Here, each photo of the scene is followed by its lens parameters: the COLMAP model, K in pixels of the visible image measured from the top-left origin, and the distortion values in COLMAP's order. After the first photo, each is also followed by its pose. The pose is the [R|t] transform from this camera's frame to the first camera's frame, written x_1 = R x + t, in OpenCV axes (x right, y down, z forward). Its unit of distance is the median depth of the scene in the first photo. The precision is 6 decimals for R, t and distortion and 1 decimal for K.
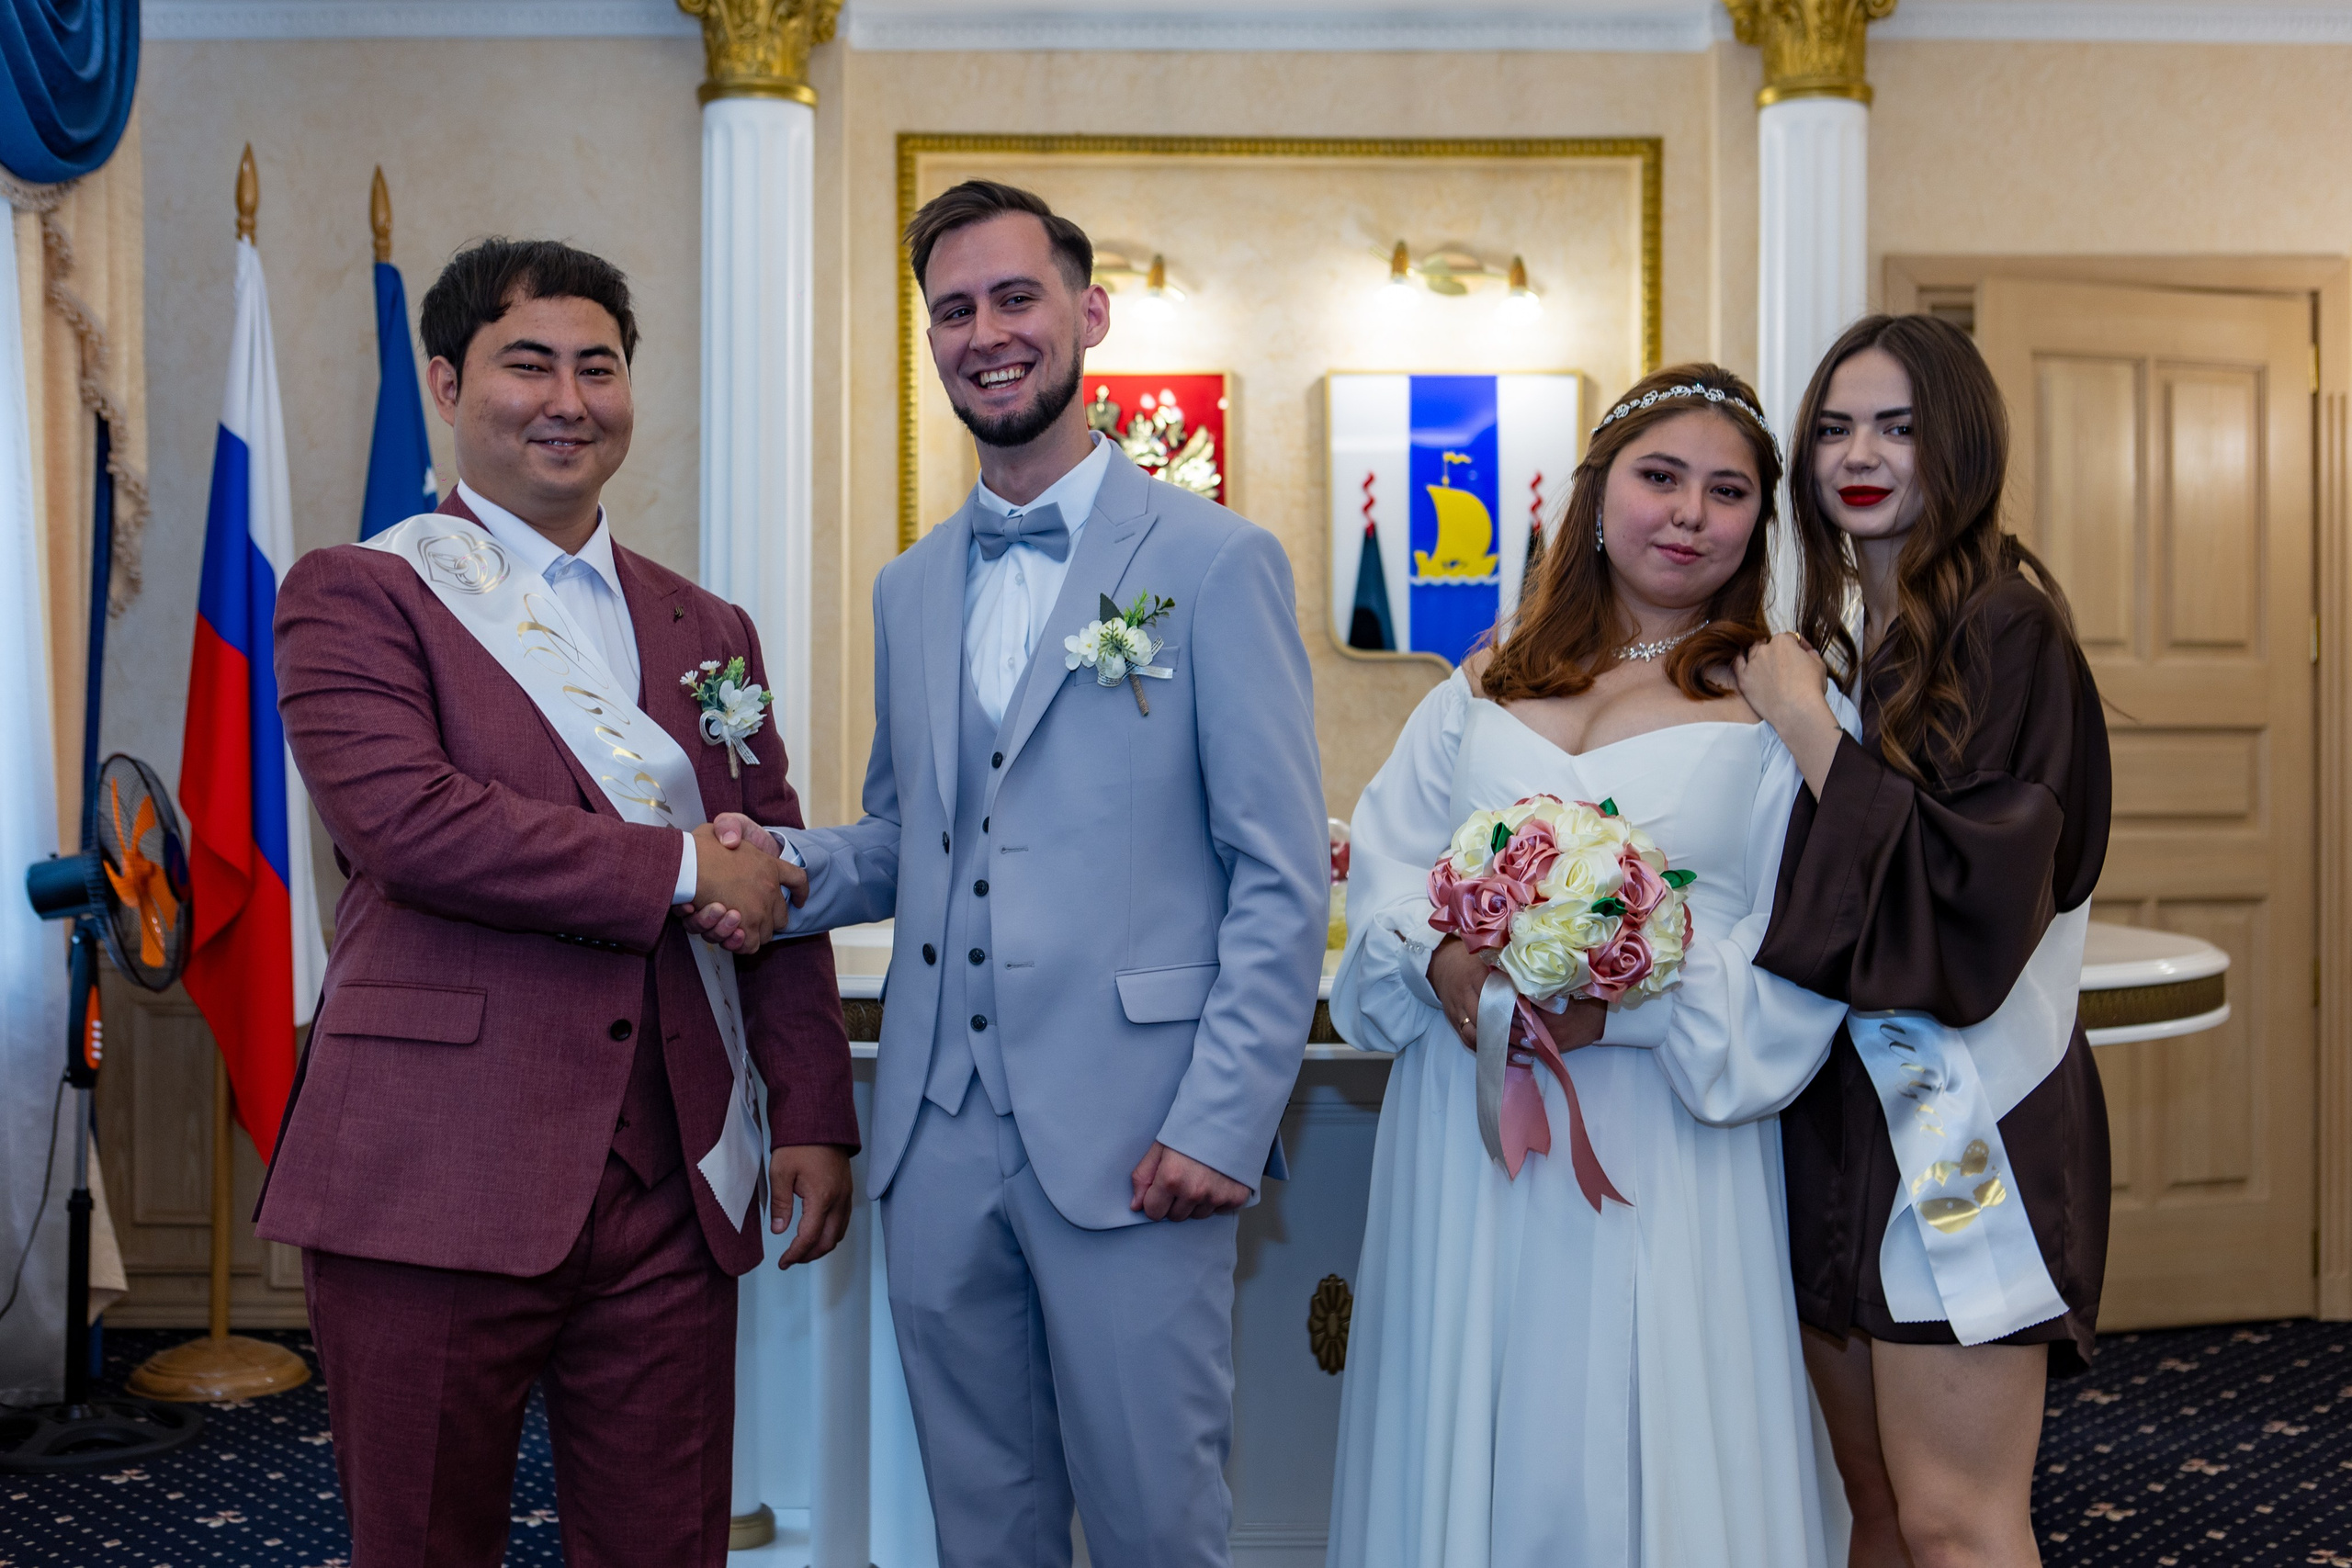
lens RADIAL K [[2726.2, 0, 1184.6], [0, 2726.2, 751.9], [0, 0, 1]] dist [-0.011624, -0.002239]
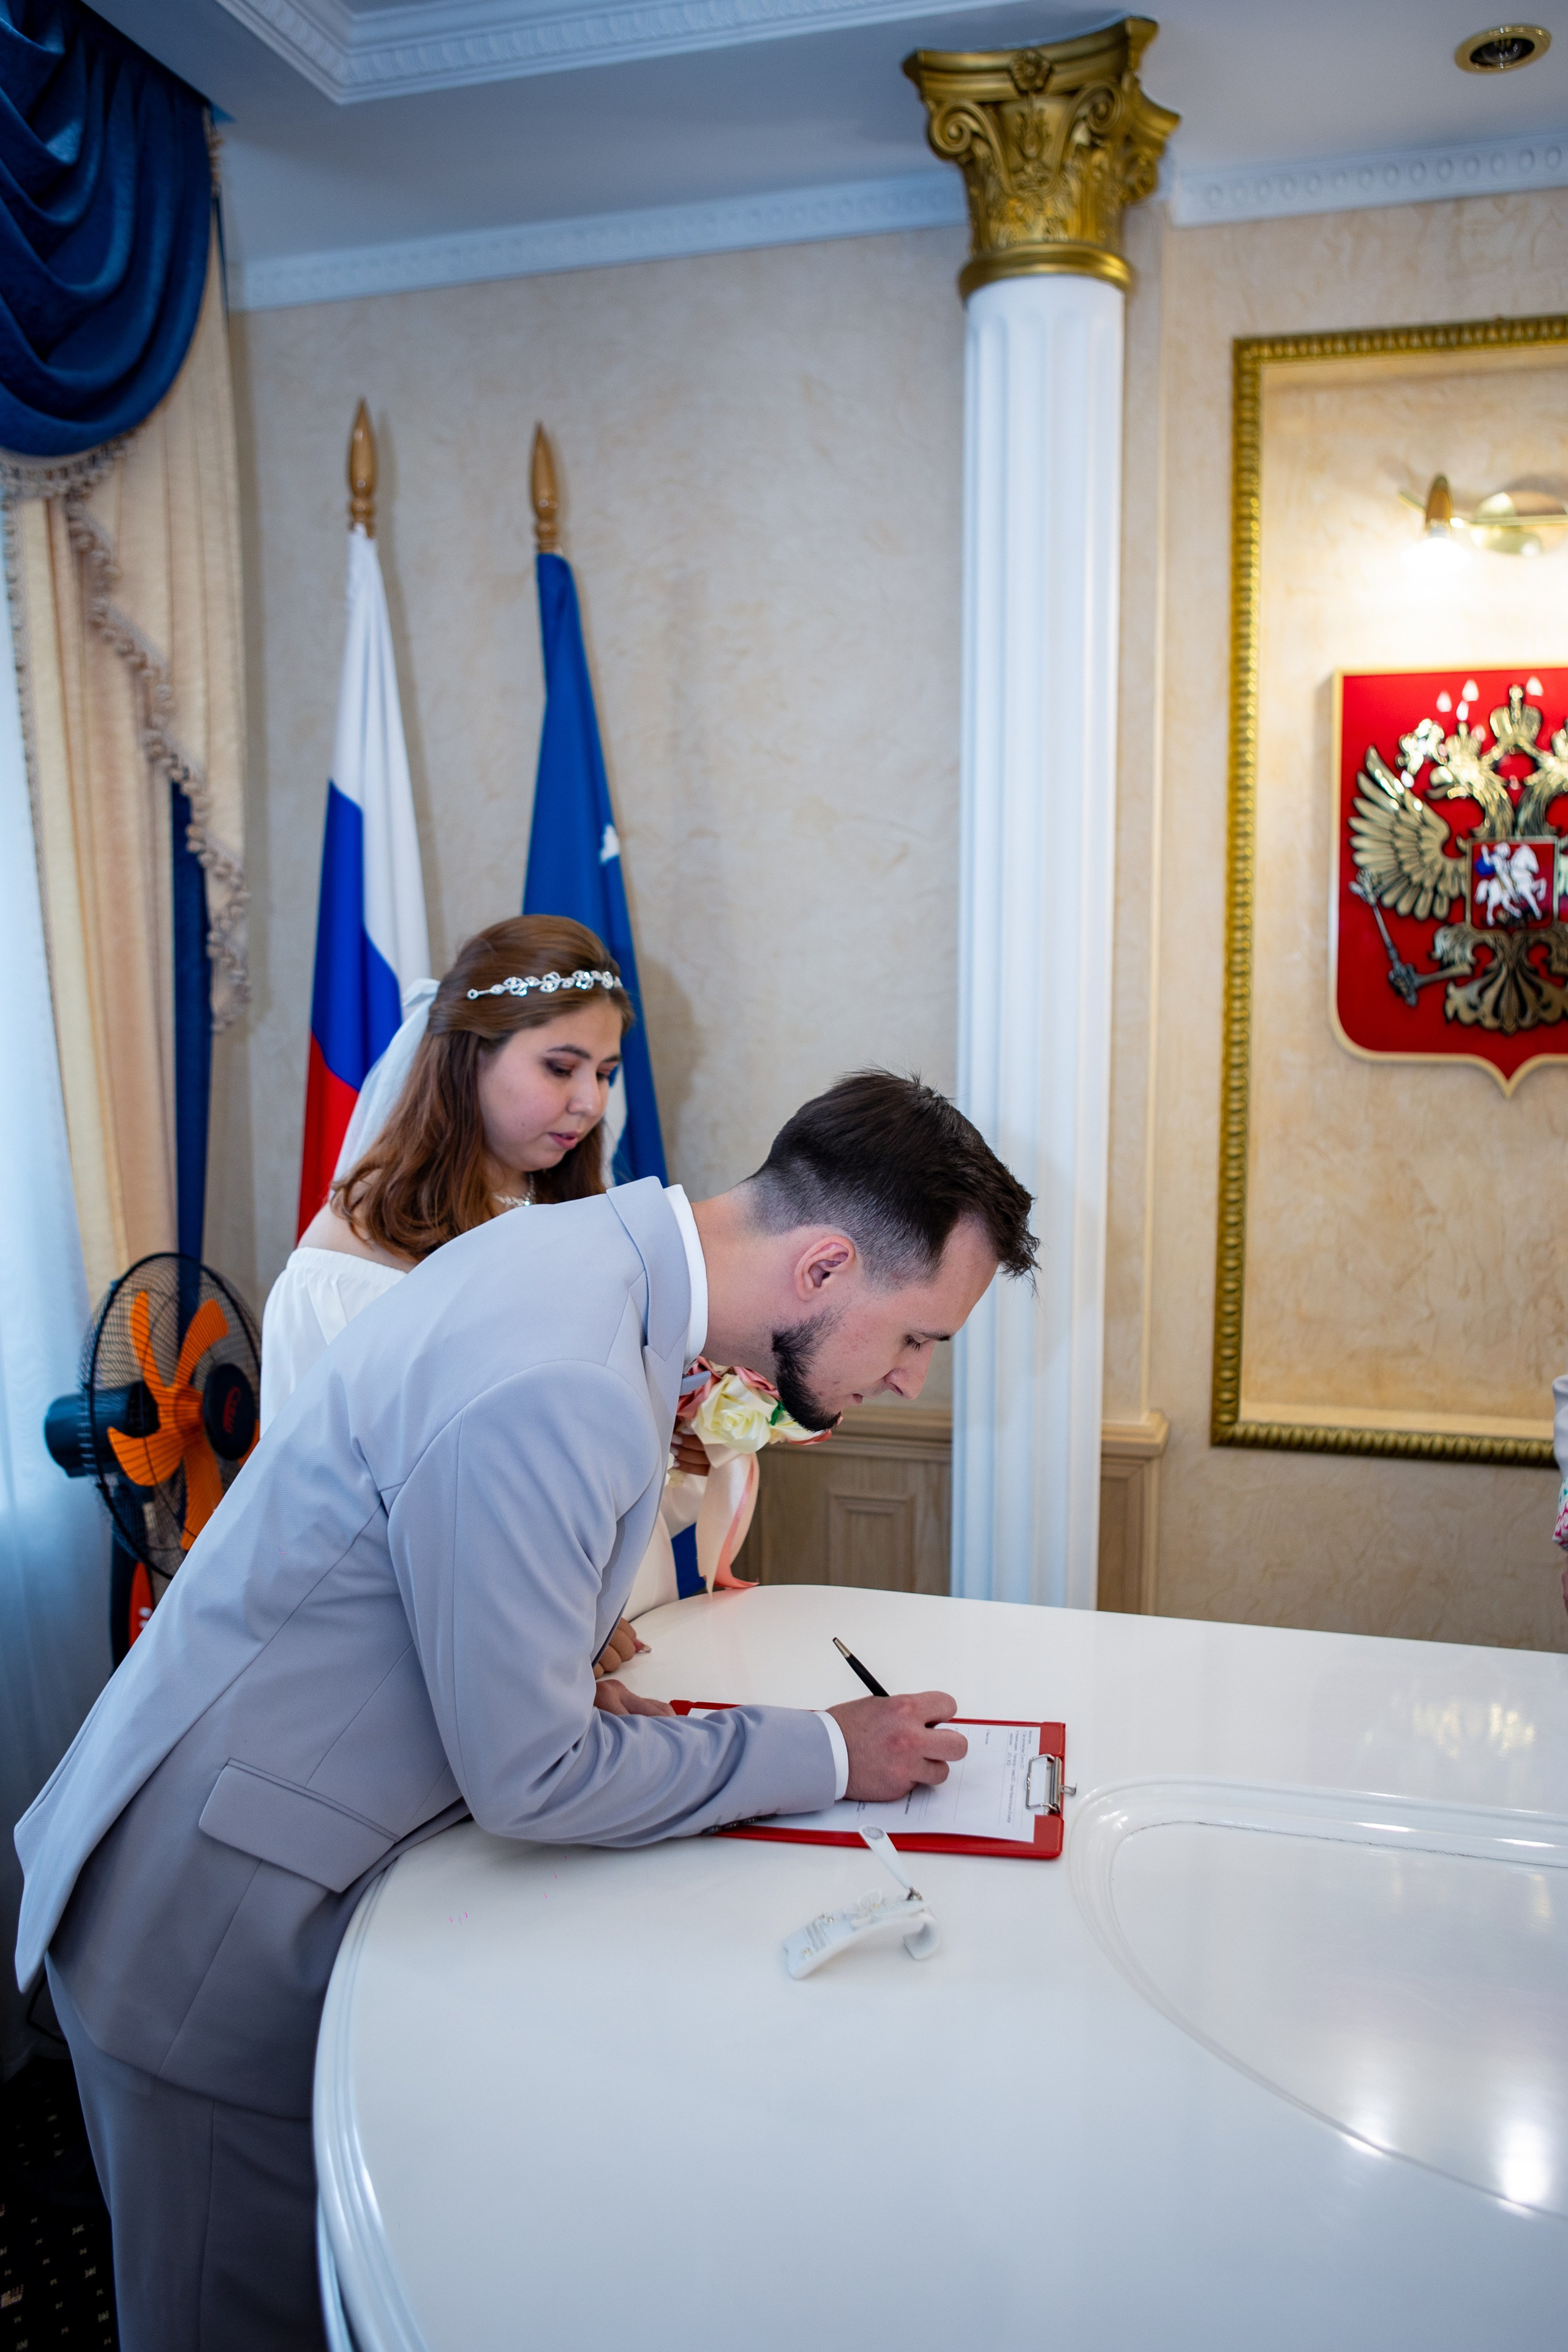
lens RADIAL K [[1827.1, 0, 784.0], [0, 1827.1, 1176.0], [0, 0, 1]] dist [-0.088987, 0.069098]
pose [[0.958829, 0.032499, -0.282118, -0.081783], [0.002704, 0.992340, 0.123504, -0.068022], [0.283971, -0.119182, 0.951397, 0.505590]]
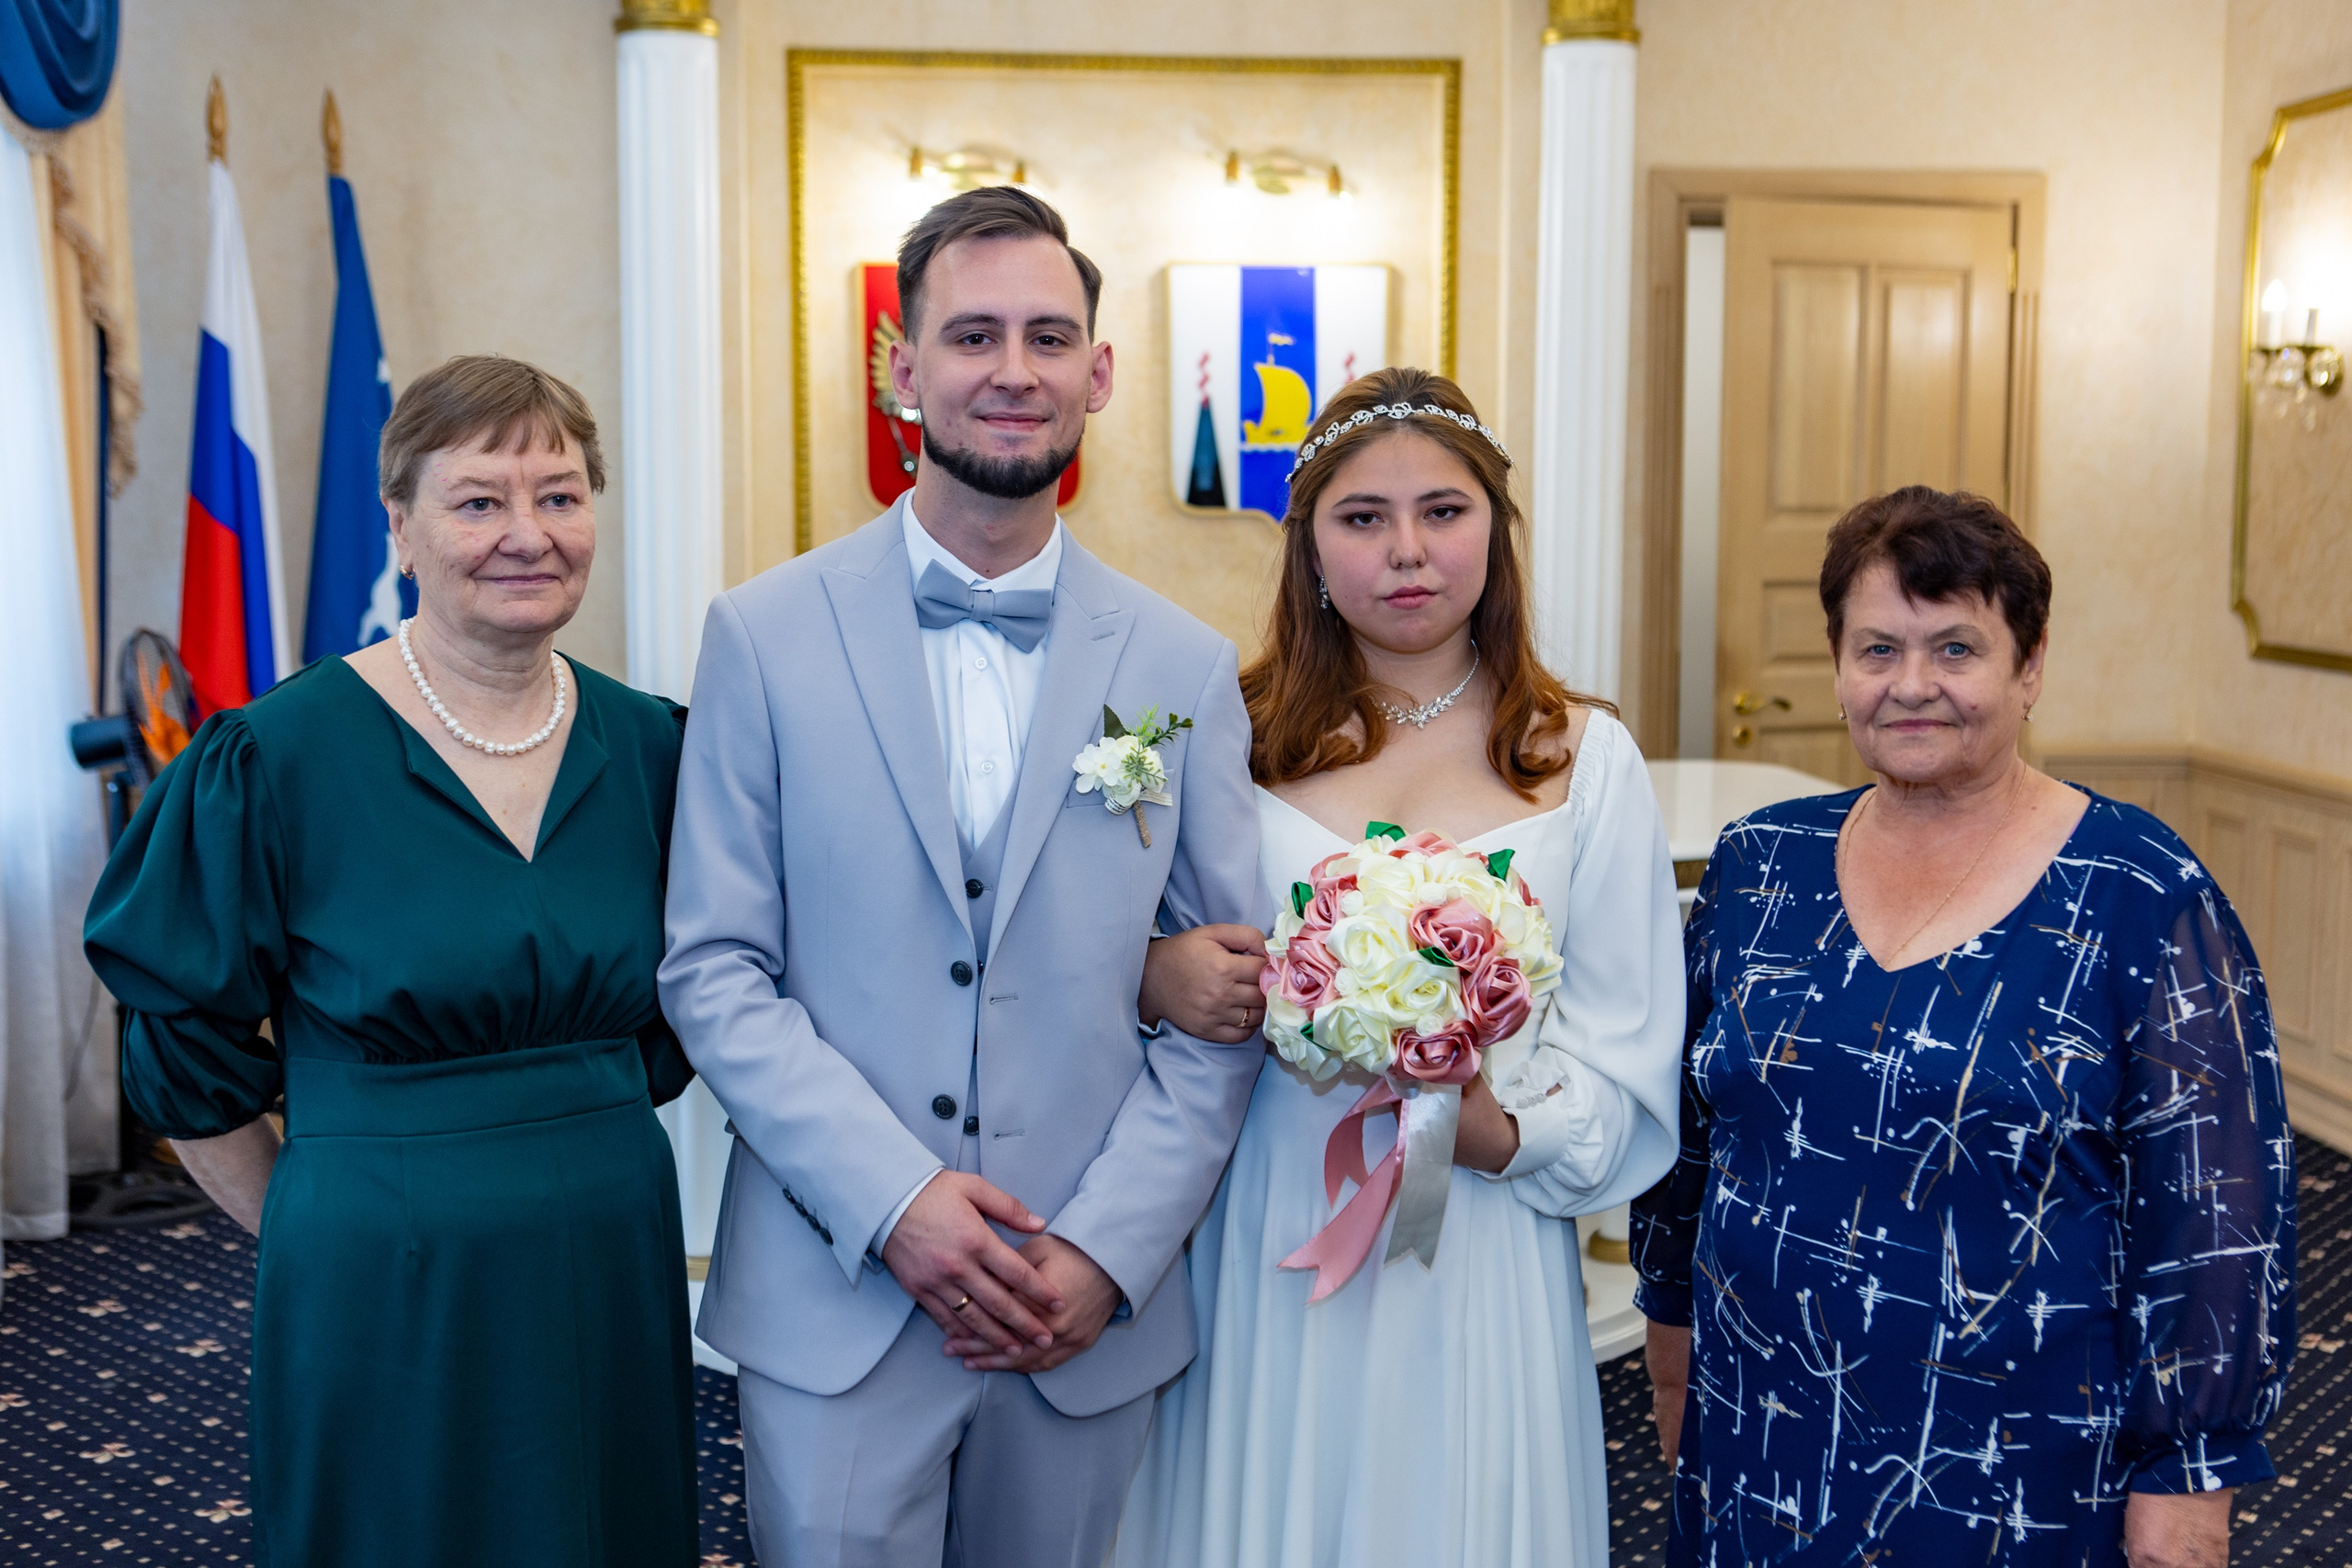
lens RADIAL K [[2808.2, 0, 1186.0], [0, 2808.2, 772.1], [0, 0, 1]] dist [-0.000665, -0.015785]
pose [[0.997810, -0.006746, 0.065802, -0.019970], [-0.000836, 0.993421, 0.114518, -0.065599], [-0.066142, -0.114322, 0.991239, -0.200463]]
